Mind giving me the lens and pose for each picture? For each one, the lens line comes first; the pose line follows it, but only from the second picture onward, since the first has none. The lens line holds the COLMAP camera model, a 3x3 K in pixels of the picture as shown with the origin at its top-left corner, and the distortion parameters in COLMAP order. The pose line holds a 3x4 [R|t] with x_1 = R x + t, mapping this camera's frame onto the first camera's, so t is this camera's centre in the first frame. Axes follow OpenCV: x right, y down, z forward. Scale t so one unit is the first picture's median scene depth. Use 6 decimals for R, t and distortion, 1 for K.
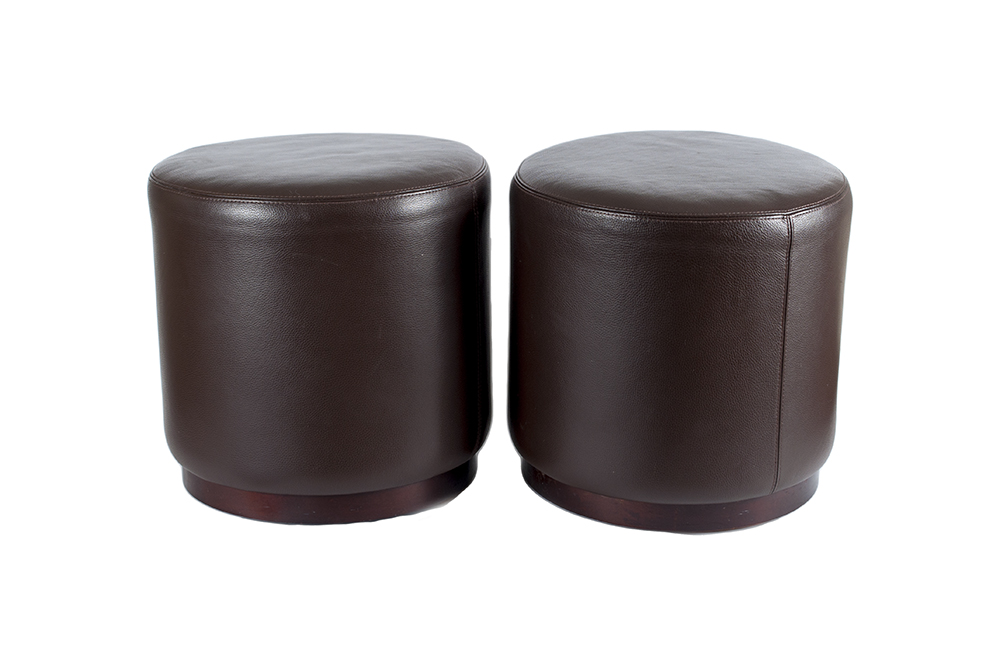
lens RADIAL K [[1558.1, 0, 500.0], [0, 1558.1, 332.0], [0, 0, 1]] dist [-0.131177, -0.011095]
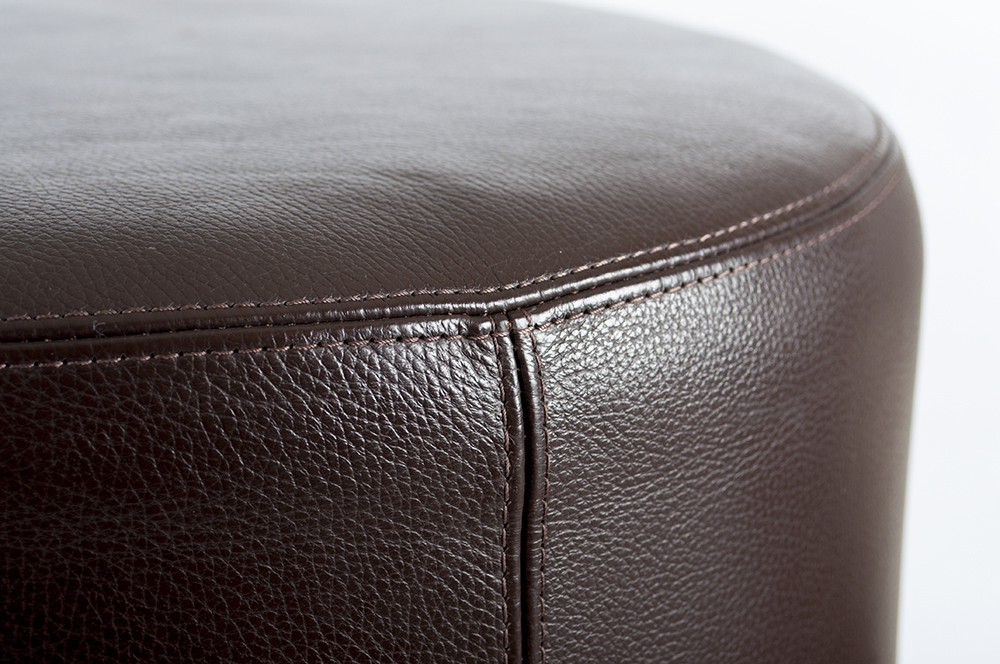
lens RADIAL K [[2695.4, 0, 500.0], [0, 2695.4, 332.0], [0, 0, 1]] dist [-0.074764, -0.354626]
pose [[0.999199, -0.021458, 0.033785, 0.170007], [0.023867, 0.997077, -0.072583, -0.050750], [-0.032128, 0.073331, 0.996790, 0.688383]]
